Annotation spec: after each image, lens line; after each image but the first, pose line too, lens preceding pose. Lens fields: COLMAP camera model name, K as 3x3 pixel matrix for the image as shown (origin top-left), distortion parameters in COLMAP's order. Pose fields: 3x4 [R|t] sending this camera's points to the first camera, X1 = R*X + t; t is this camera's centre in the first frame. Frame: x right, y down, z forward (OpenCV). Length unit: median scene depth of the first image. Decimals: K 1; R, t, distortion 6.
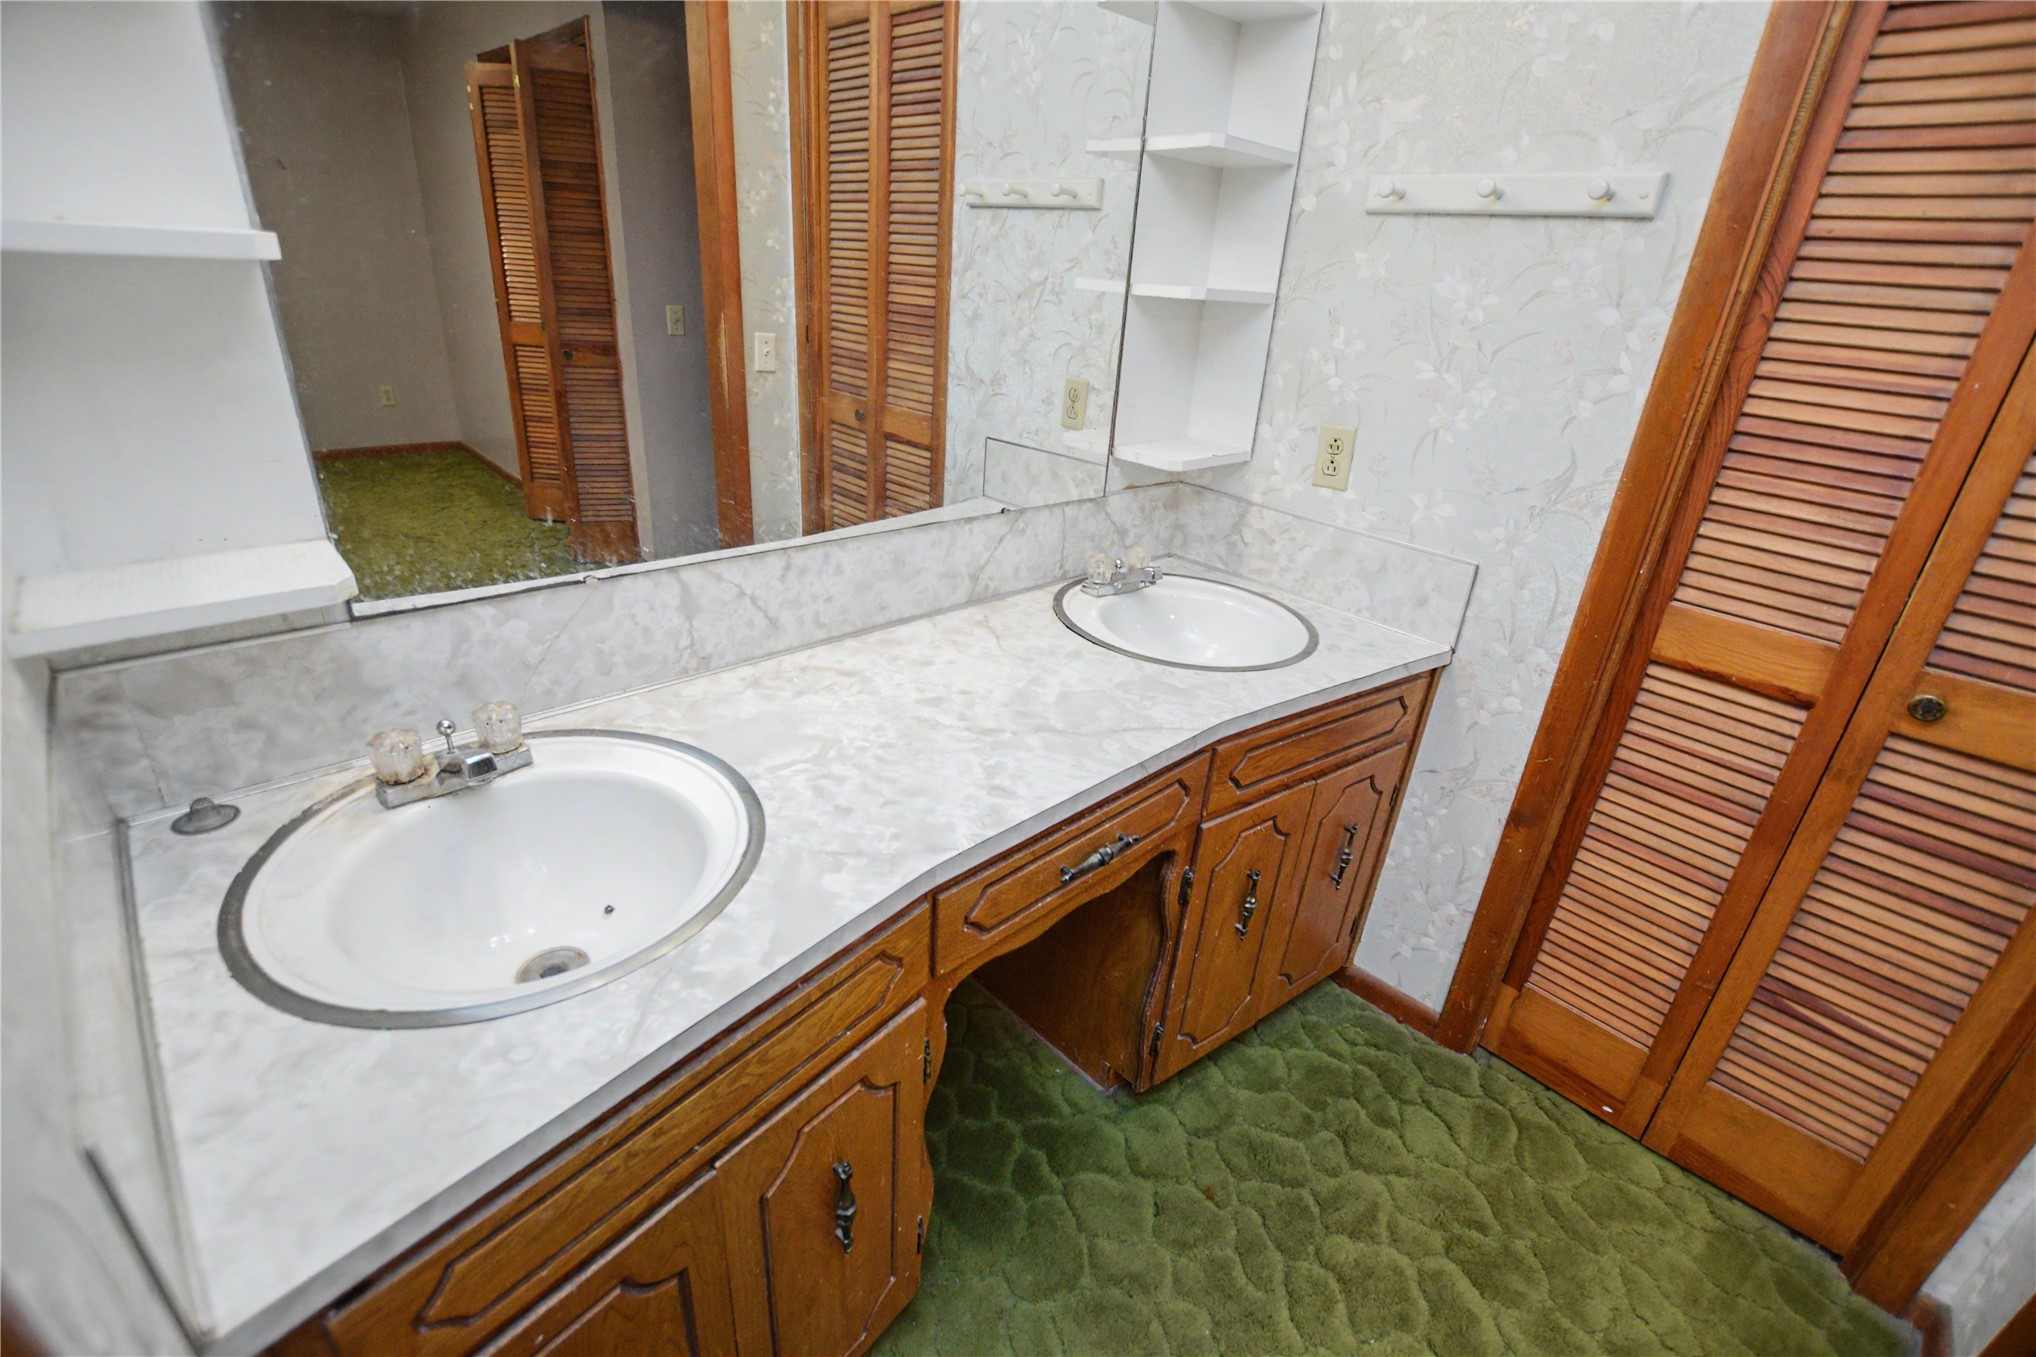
lens RADIAL K [[908.9, 0, 1017.7], [0, 908.9, 674.4], [0, 0, 1]] dist [-0.012441, -0.000591]
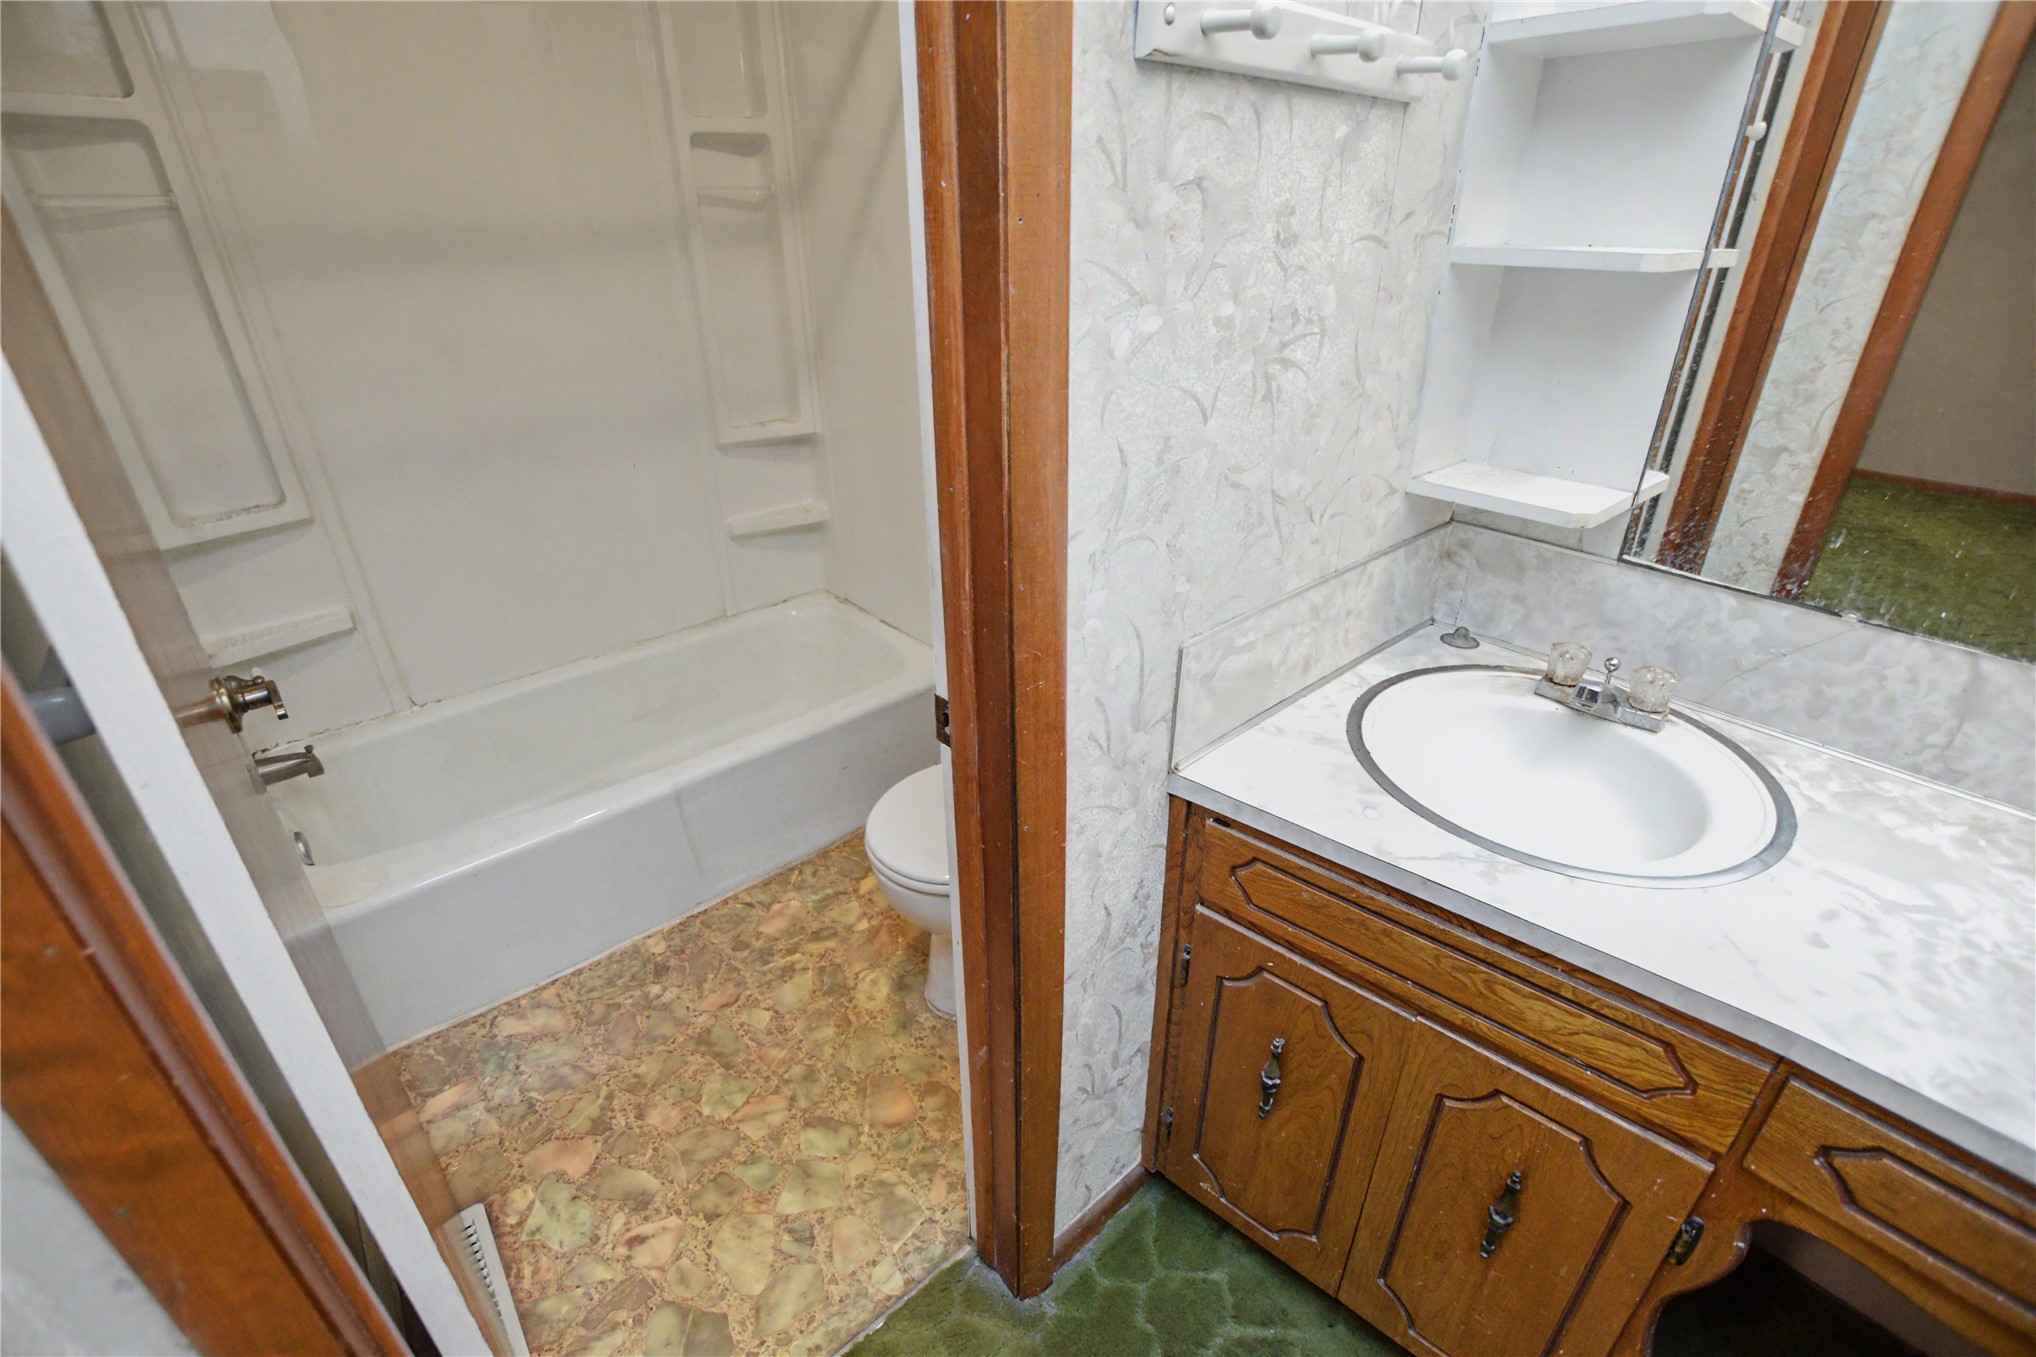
lens RADIAL K [[908.9, 0, 1030.5], [0, 908.9, 680.5], [0, 0, 1]] dist [-0.012441, -0.000591]
pose [[-0.049313, 0.397800, -0.916146, 0.557502], [-0.421467, 0.823306, 0.380174, -0.059293], [0.905502, 0.404873, 0.127060, 0.181676]]
